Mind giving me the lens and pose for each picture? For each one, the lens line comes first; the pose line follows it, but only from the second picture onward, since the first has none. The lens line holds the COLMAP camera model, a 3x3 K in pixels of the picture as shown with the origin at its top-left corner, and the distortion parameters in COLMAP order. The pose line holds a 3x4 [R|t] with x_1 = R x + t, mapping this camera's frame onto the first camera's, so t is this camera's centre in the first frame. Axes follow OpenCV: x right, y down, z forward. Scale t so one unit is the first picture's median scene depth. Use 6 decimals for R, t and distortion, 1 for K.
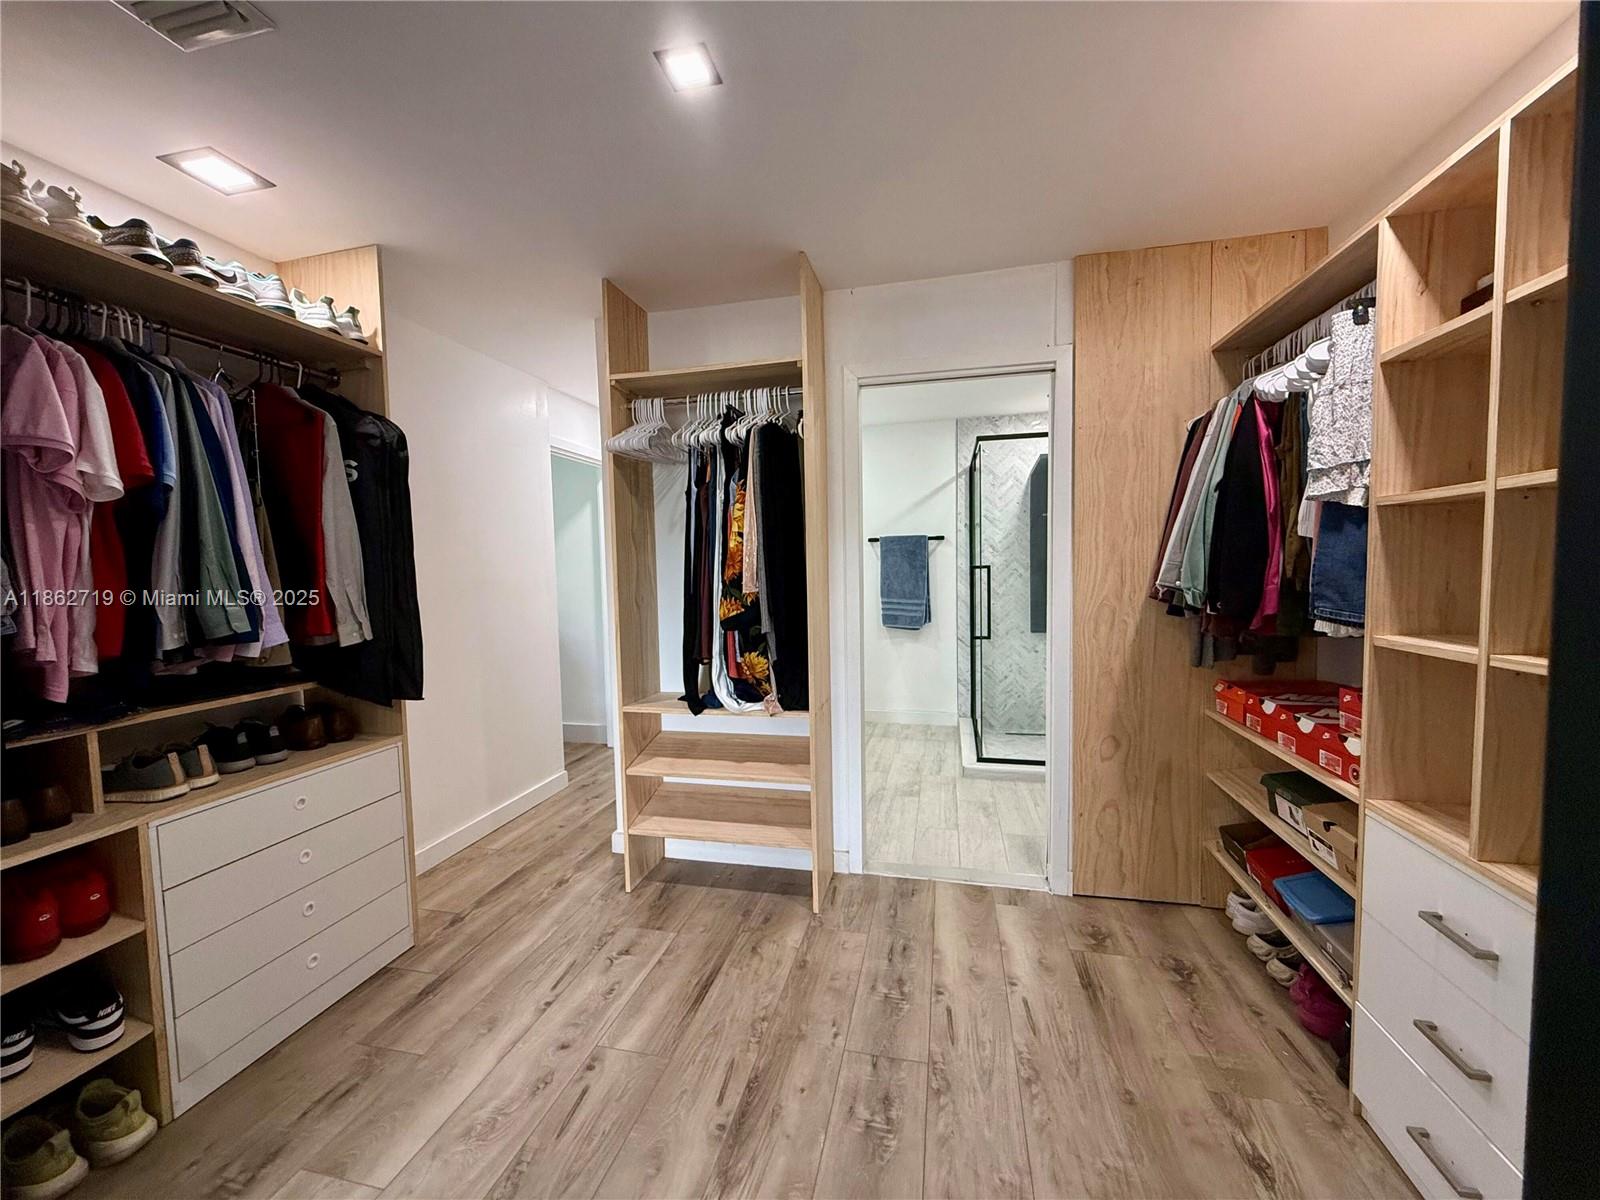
lens RADIAL K [[639.0, 0, 798.8], [0, 639.0, 604.3], [0, 0, 1]] dist [0.000395, 0.000010]
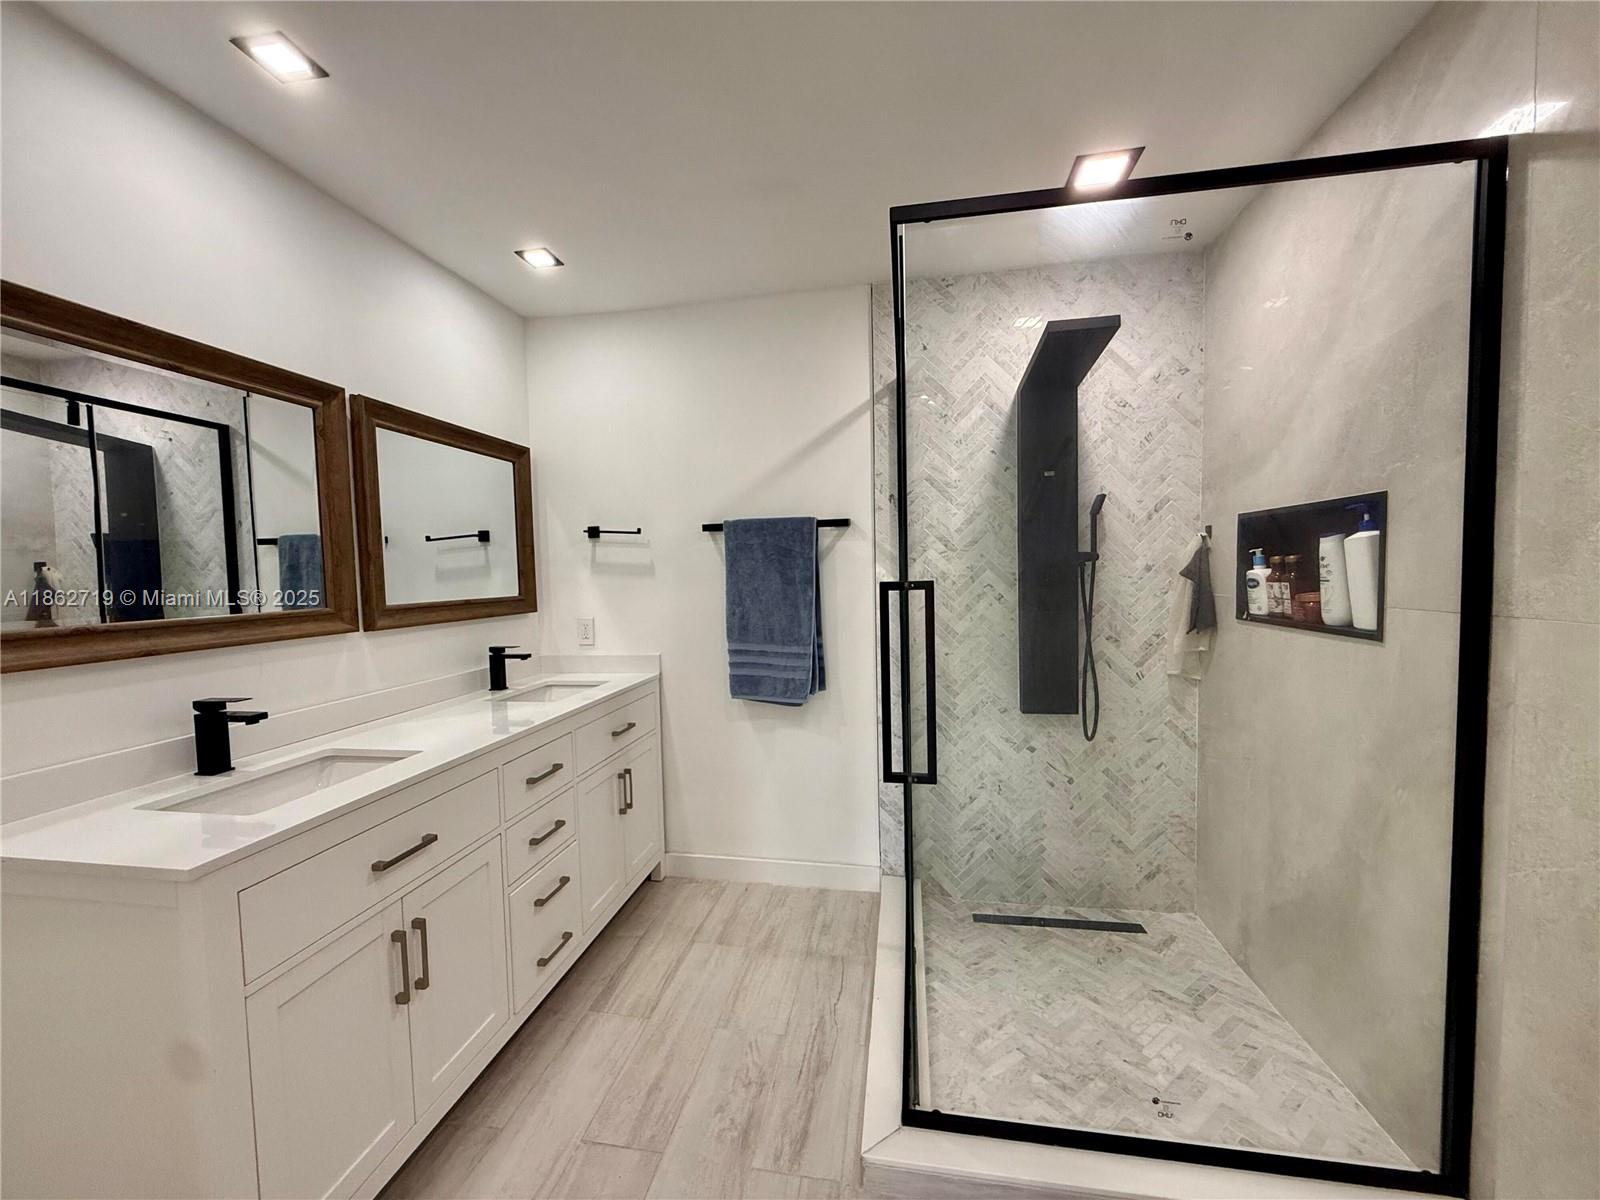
lens RADIAL K [[639.0, 0, 799.7], [0, 639.0, 602.0], [0, 0, 1]] dist [0.000395, 0.000010]
pose [[0.997903, -0.004890, 0.064545, 0.155767], [0.005908, 0.999861, -0.015599, -0.033814], [-0.064459, 0.015948, 0.997793, 0.501113]]
